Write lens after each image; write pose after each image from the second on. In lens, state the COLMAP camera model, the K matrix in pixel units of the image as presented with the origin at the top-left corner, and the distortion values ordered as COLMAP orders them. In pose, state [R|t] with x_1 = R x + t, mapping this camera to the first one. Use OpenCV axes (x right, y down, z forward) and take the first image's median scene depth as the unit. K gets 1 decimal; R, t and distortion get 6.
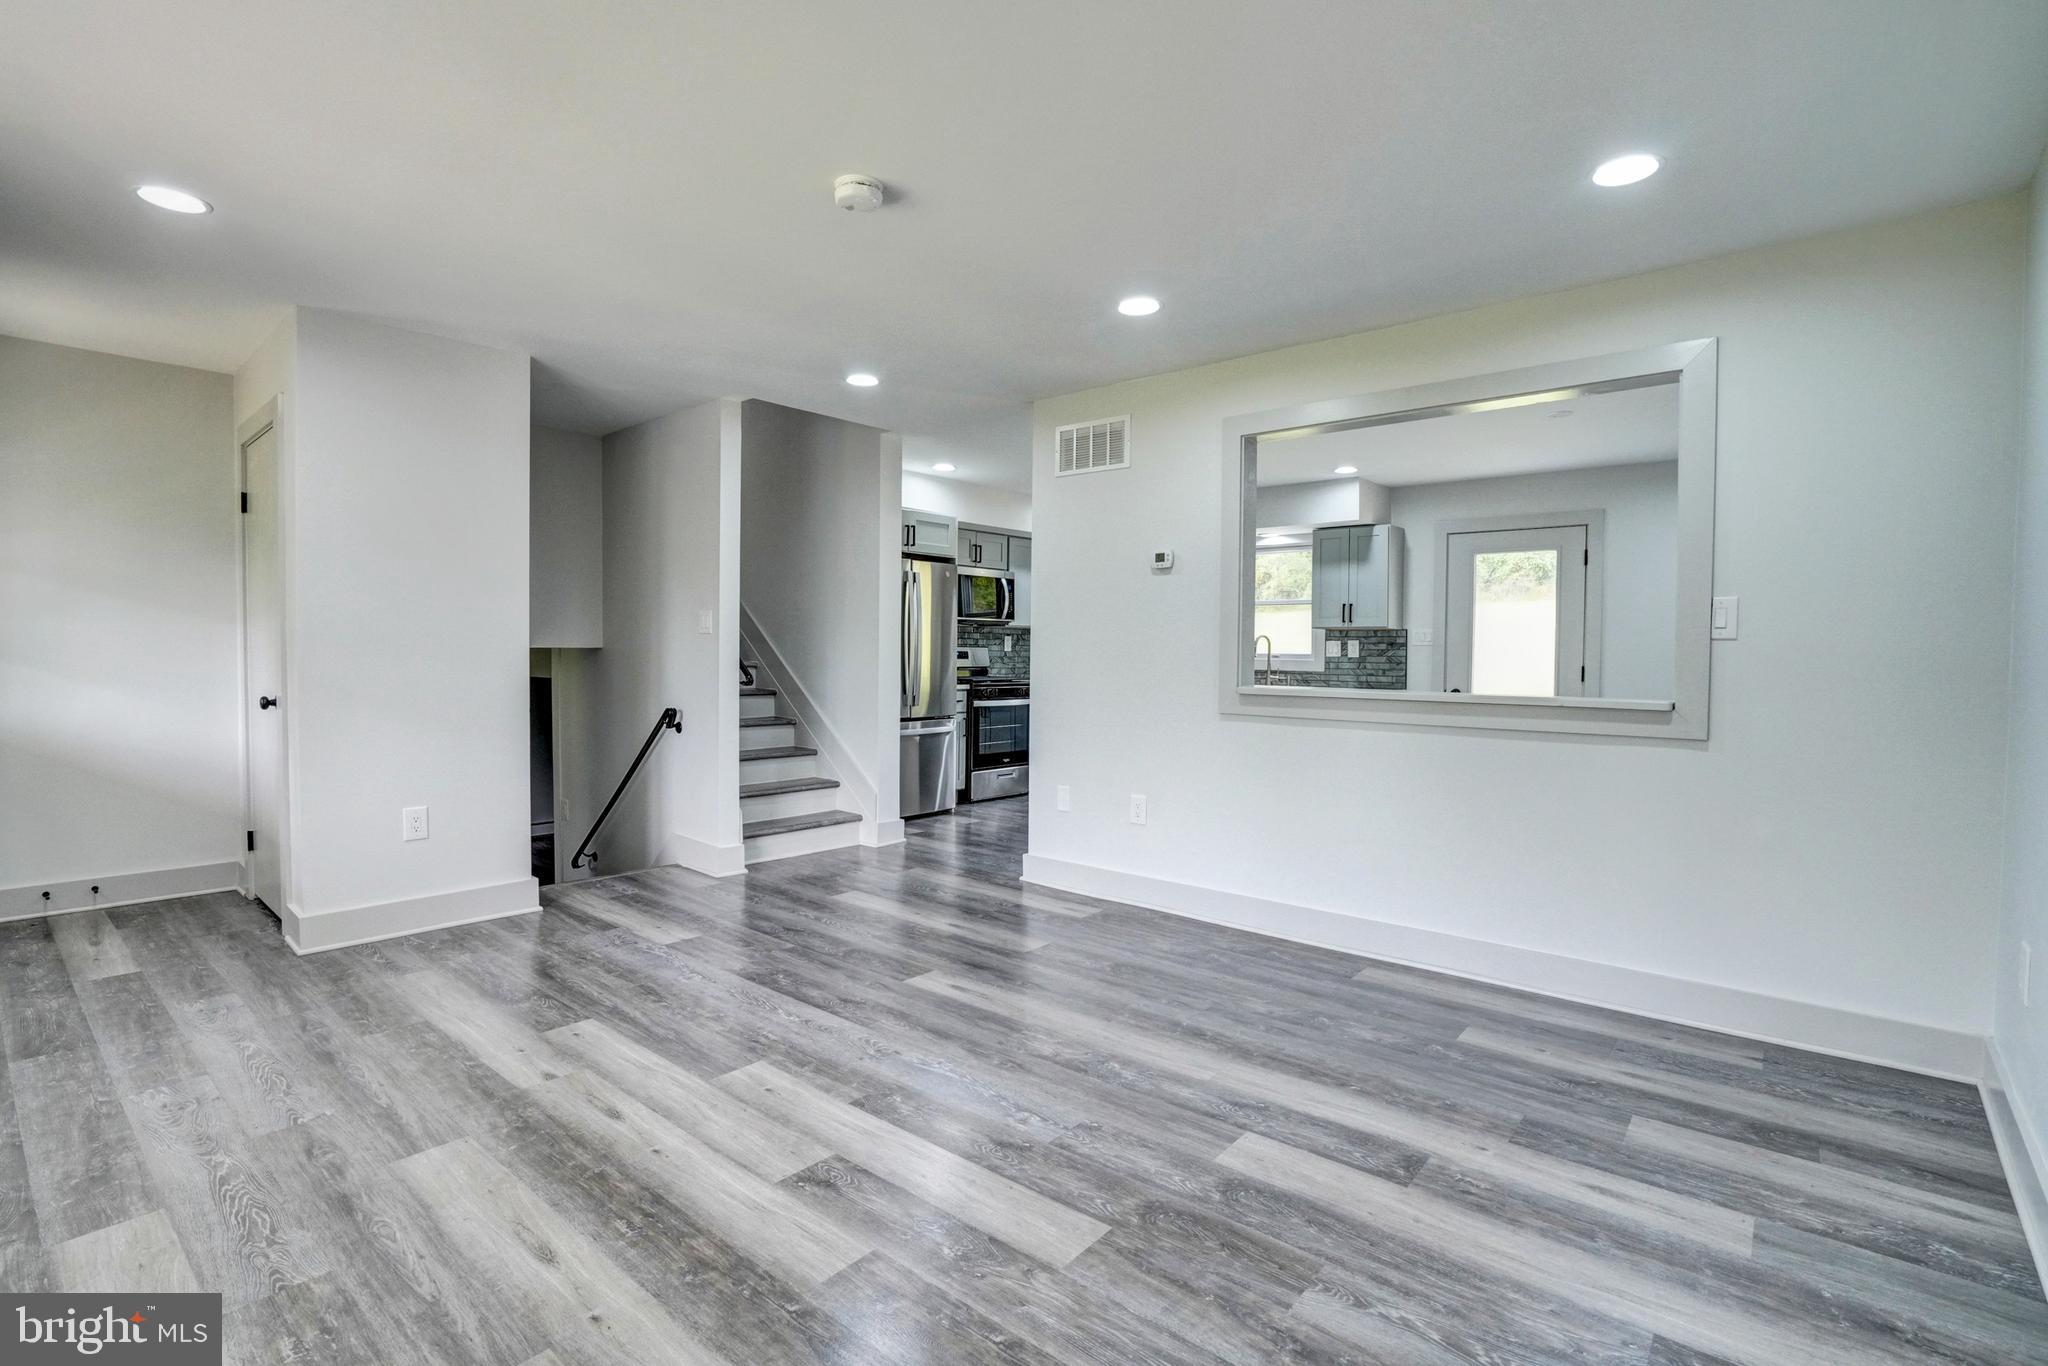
lens RADIAL K [[952.1, 0, 1024.0], [0, 952.1, 683.0], [0, 0, 1]] dist [-0.059416, 0.022054]
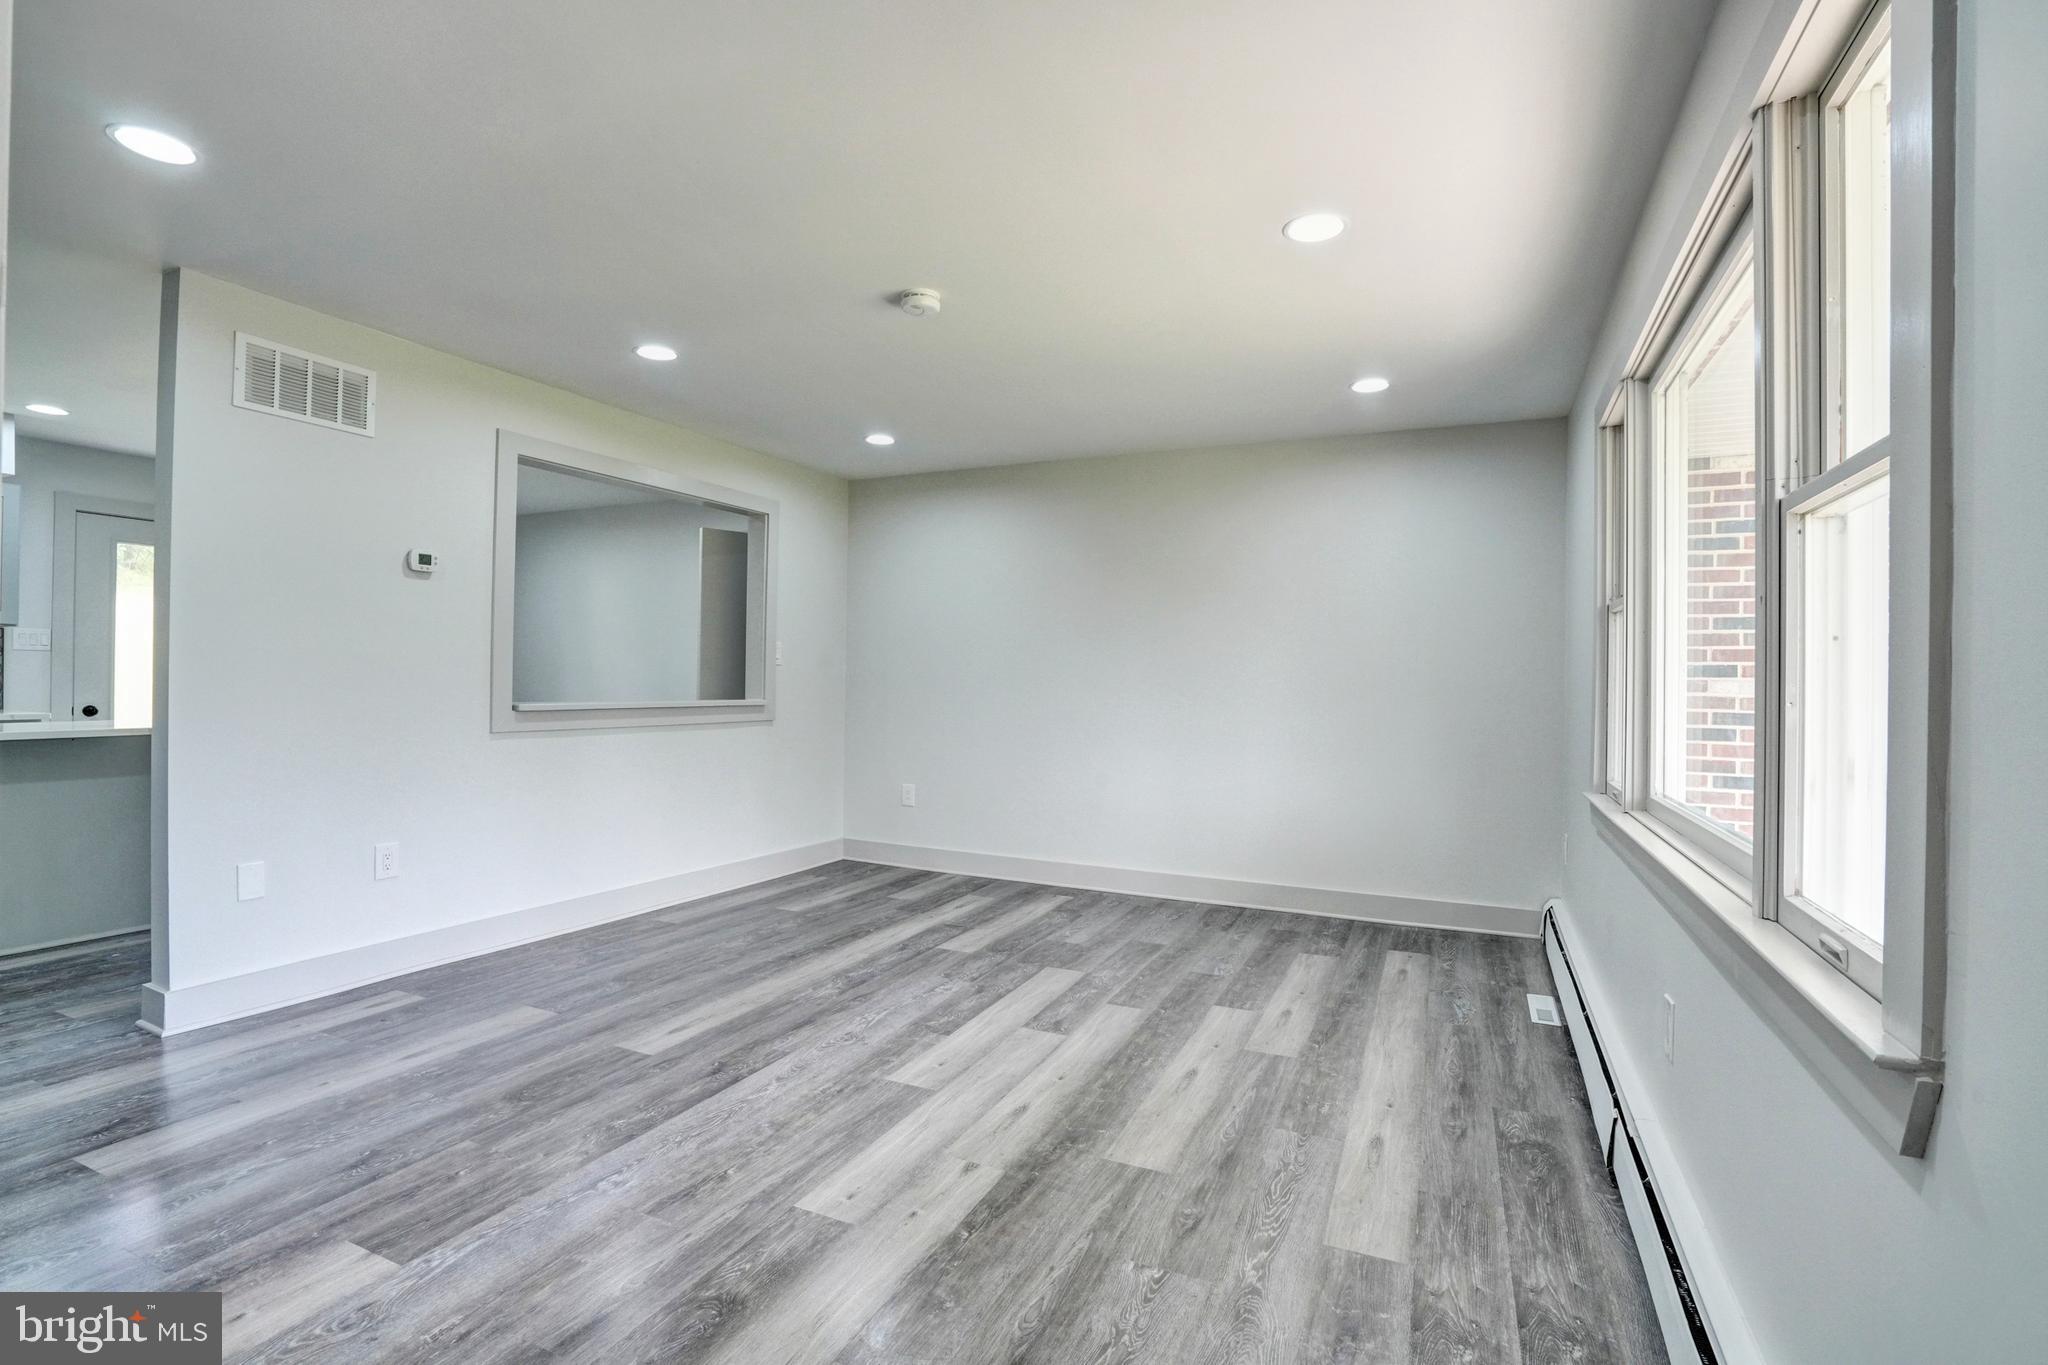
lens RADIAL K [[942.1, 0, 1024.7], [0, 942.1, 681.3], [0, 0, 1]] dist [-0.061385, 0.024750]
pose [[-0.270208, -0.014135, 0.962698, -1.098945], [0.013357, 0.999741, 0.018428, -0.040117], [-0.962709, 0.017839, -0.269950, 0.953804]]
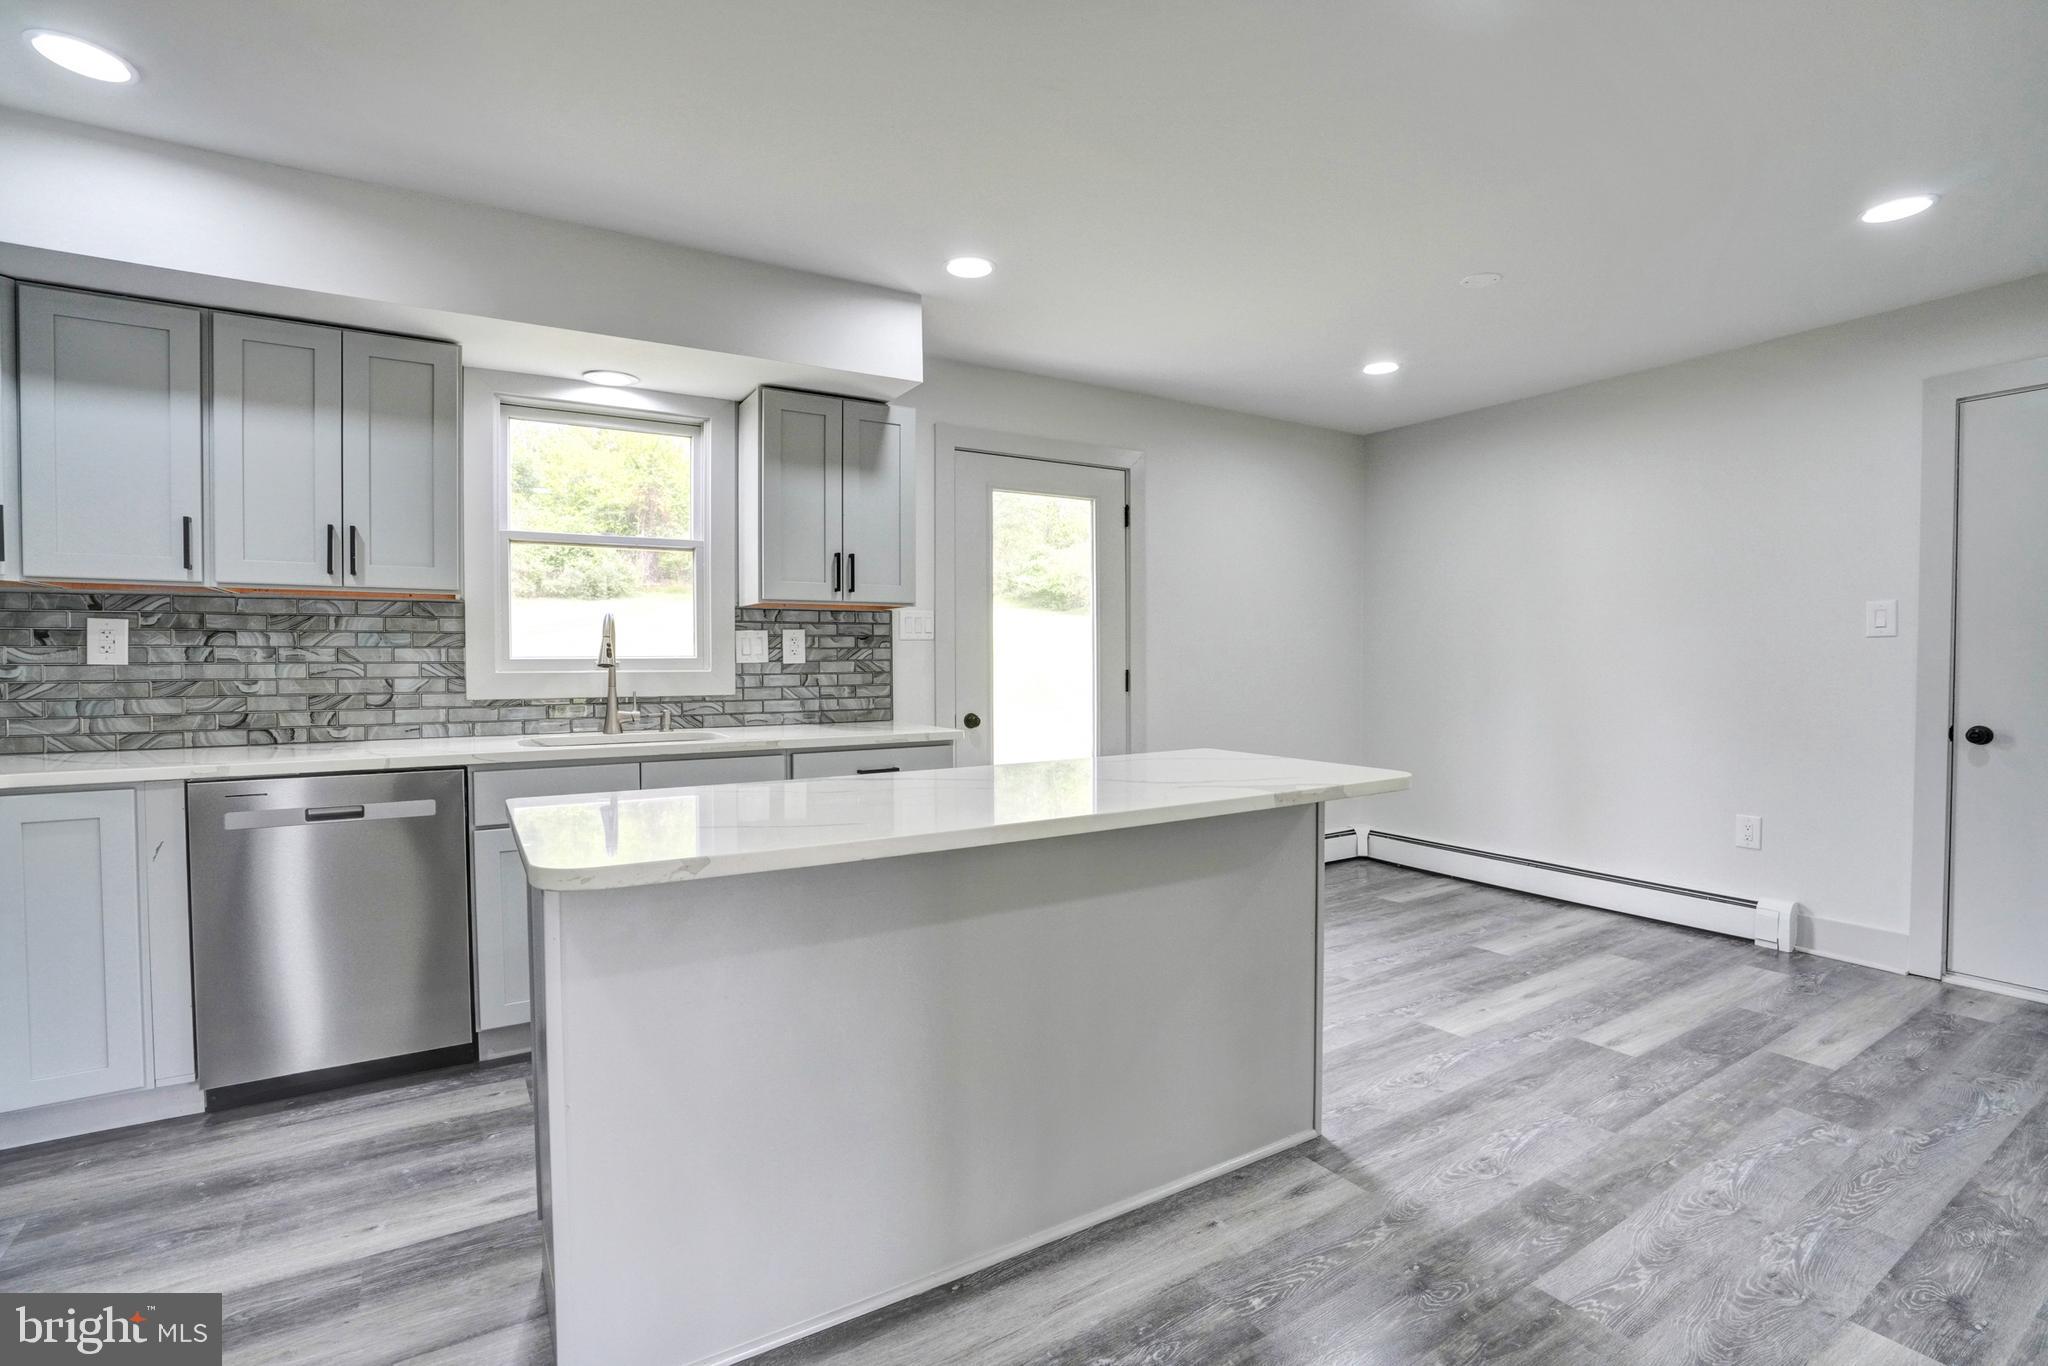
lens RADIAL K [[942.1, 0, 1024.7], [0, 942.1, 681.8], [0, 0, 1]] dist [-0.061385, 0.024750]
pose [[0.298298, -0.034868, 0.953836, -0.211849], [0.038717, 0.998952, 0.024409, -0.058559], [-0.953687, 0.029649, 0.299335, 1.726125]]
